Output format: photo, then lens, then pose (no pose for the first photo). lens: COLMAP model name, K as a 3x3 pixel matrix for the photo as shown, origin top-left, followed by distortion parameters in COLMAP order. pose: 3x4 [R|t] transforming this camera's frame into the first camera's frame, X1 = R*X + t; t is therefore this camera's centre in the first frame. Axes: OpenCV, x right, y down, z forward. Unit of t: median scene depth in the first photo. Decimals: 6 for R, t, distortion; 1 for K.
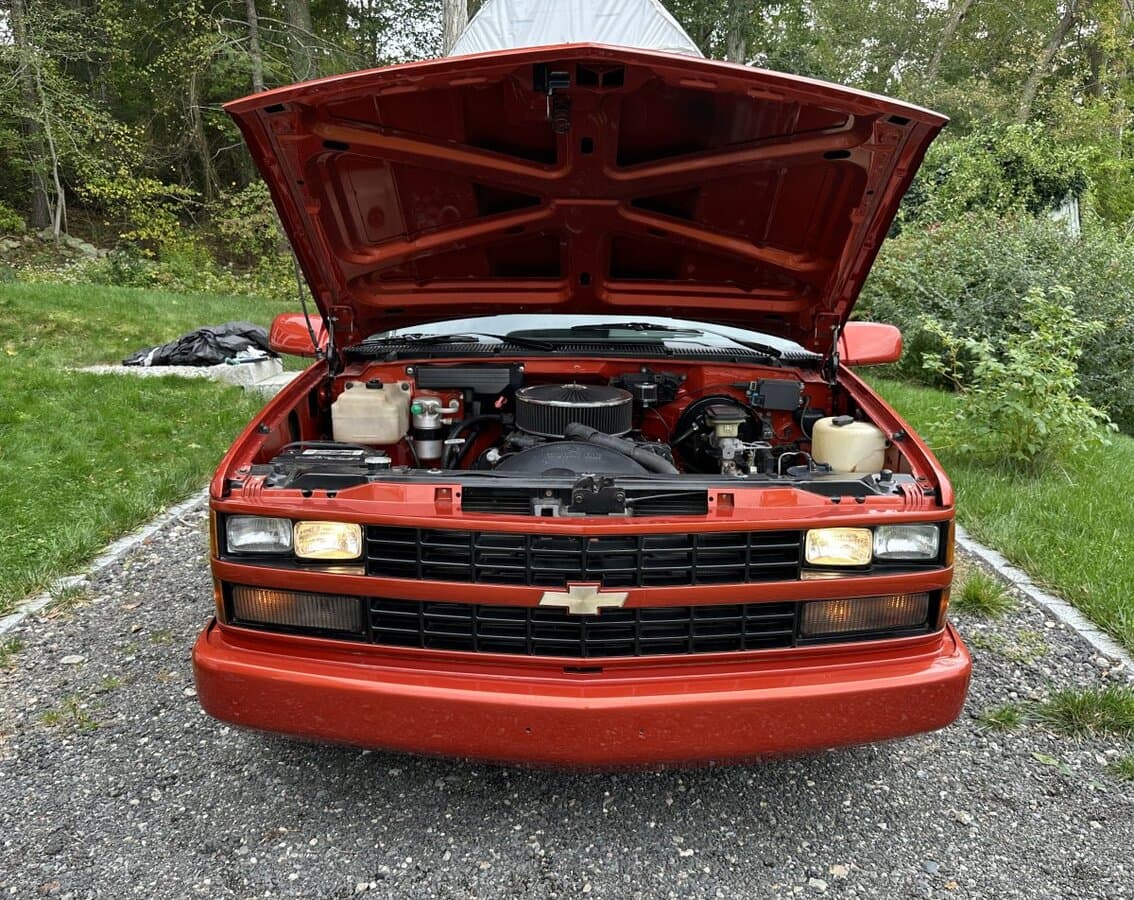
lens RADIAL K [[823.5, 0, 589.7], [0, 823.5, 463.0], [0, 0, 1]] dist [0.017794, -0.021812]
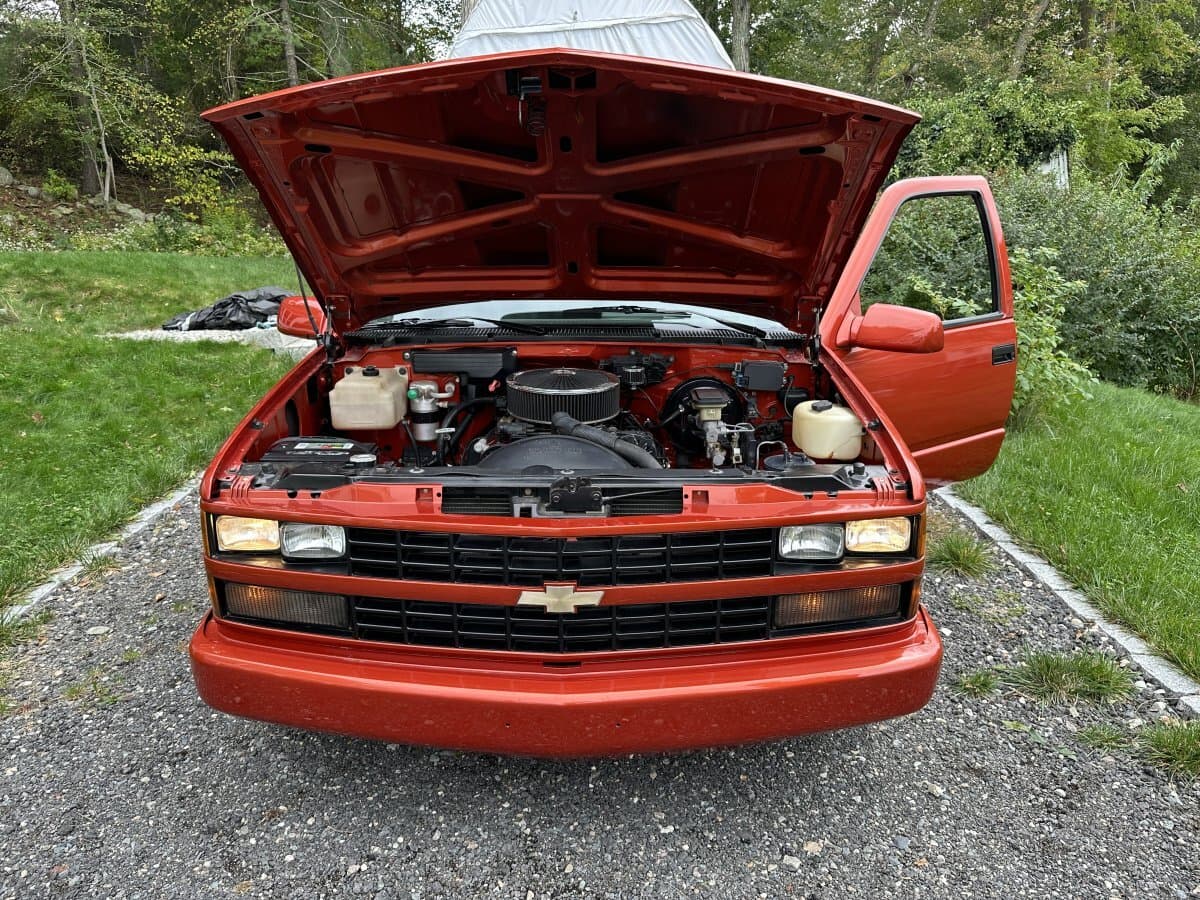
lens RADIAL K [[765.4, 0, 597.5], [0, 765.4, 432.7], [0, 0, 1]] dist [0.010988, -0.013590]
pose [[0.999844, -0.010732, -0.014012, 0.043410], [0.011231, 0.999288, 0.036027, -0.059002], [0.013616, -0.036179, 0.999253, 0.043554]]
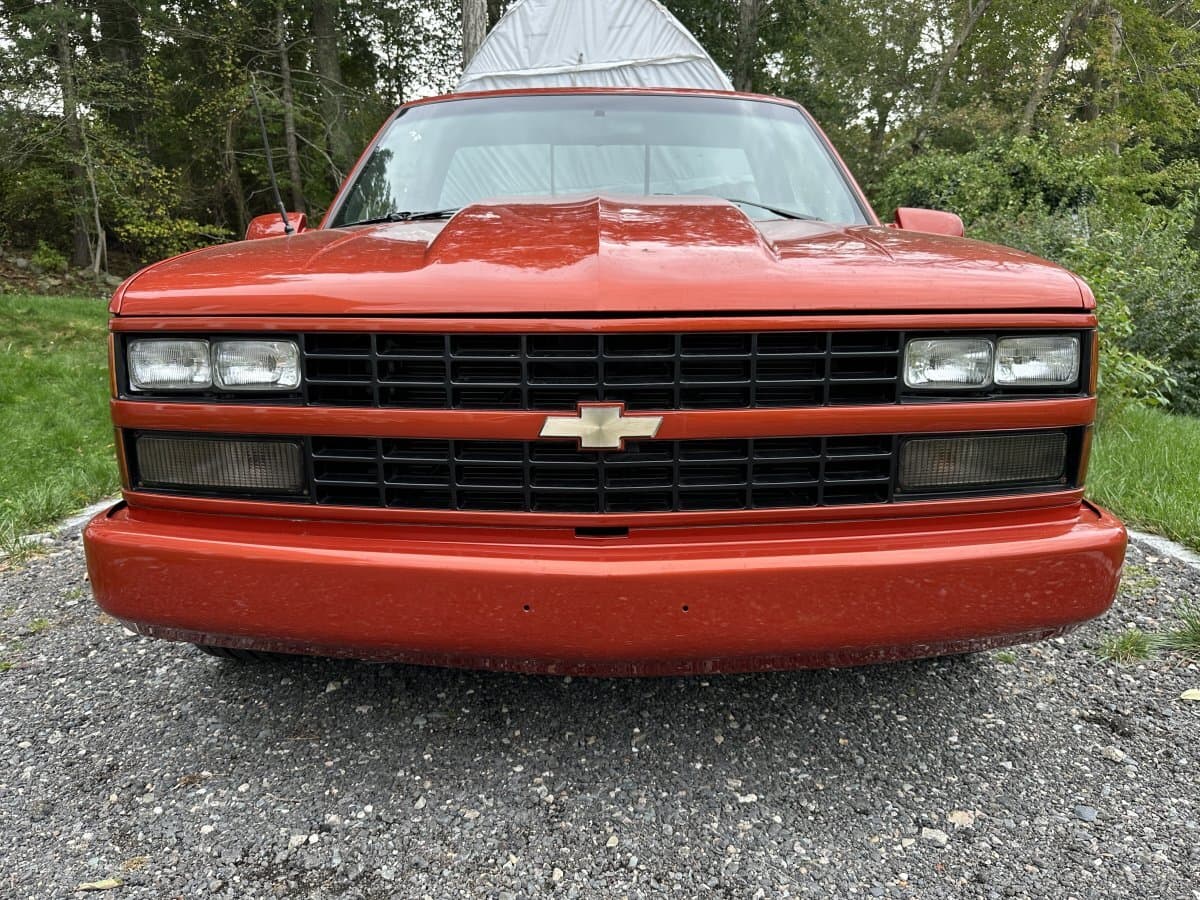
lens RADIAL K [[800.3, 0, 595.3], [0, 800.3, 438.9], [0, 0, 1]] dist [0.003847, -0.008970]
pose [[0.999677, -0.017859, -0.018089, 0.000315], [0.016603, 0.997591, -0.067348, 0.178097], [0.019248, 0.067026, 0.997566, 0.238666]]
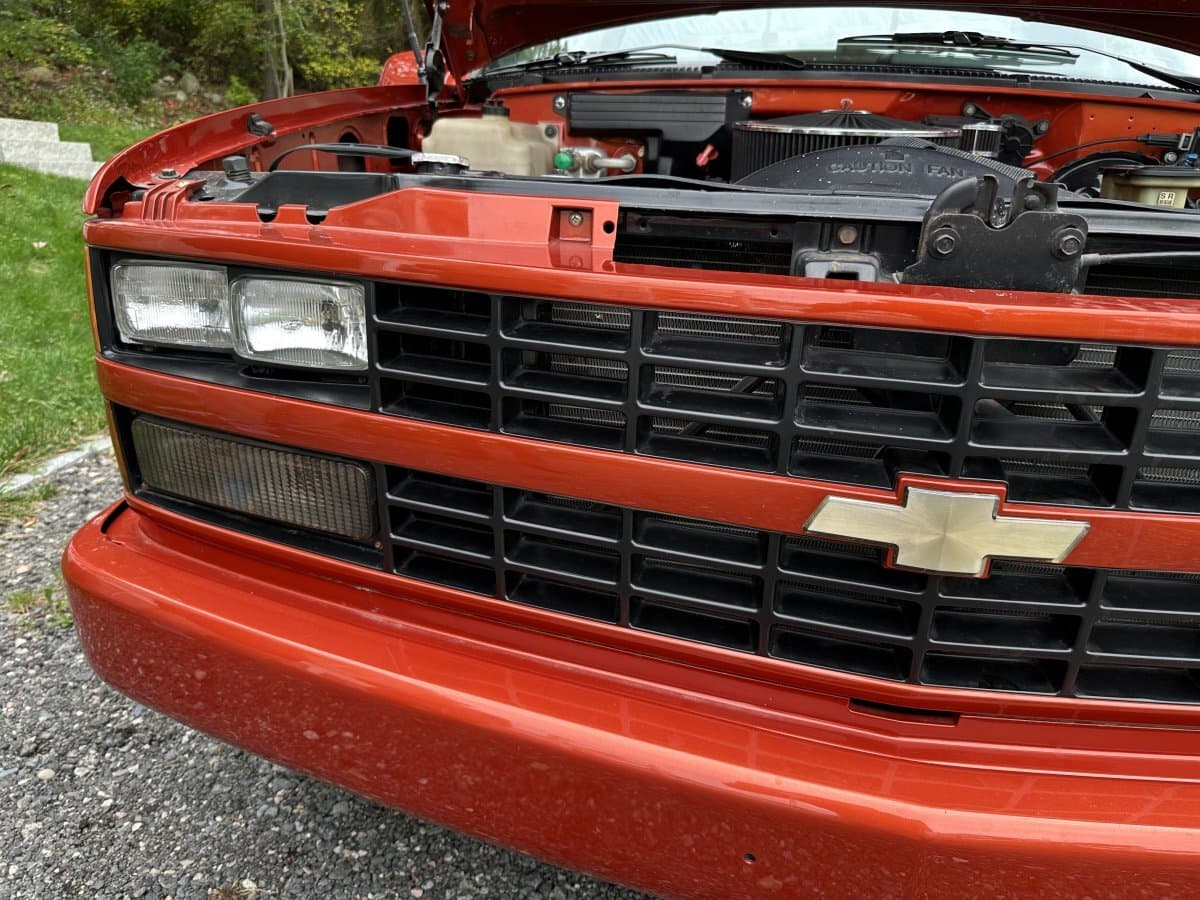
lens RADIAL K [[800.3, 0, 613.3], [0, 800.3, 425.6], [0, 0, 1]] dist [0.003847, -0.008970]
pose [[0.979750, 0.082343, -0.182510, -0.067114], [-0.066602, 0.993642, 0.090768, 0.081109], [0.188824, -0.076774, 0.979005, 0.517443]]
